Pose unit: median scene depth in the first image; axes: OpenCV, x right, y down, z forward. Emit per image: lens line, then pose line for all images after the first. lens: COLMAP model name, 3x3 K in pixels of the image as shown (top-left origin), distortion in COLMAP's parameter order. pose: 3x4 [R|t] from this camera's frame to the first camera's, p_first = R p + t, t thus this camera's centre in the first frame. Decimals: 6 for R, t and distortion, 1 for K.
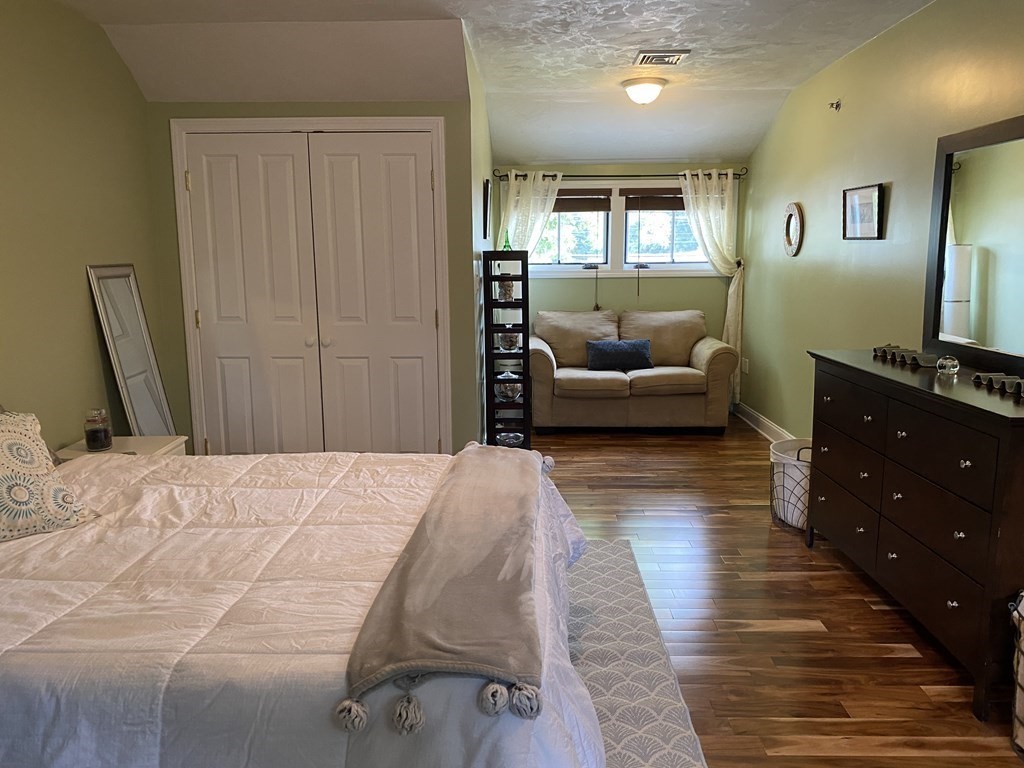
lens RADIAL K [[789.0, 0, 517.6], [0, 789.0, 386.4], [0, 0, 1]] dist [0.049867, -0.043908]
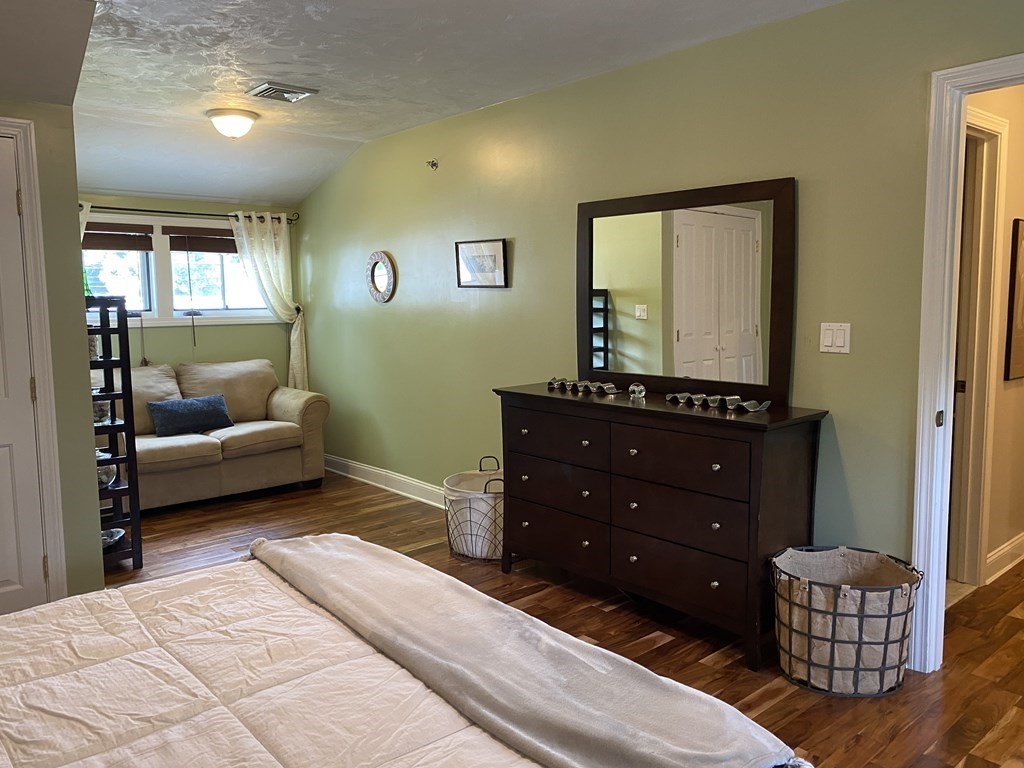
lens RADIAL K [[789.0, 0, 515.9], [0, 789.0, 376.4], [0, 0, 1]] dist [0.049867, -0.043908]
pose [[0.737132, -0.071345, 0.671972, -0.194158], [0.116589, 0.992926, -0.022473, -0.021087], [-0.665615, 0.094910, 0.740236, 0.113323]]
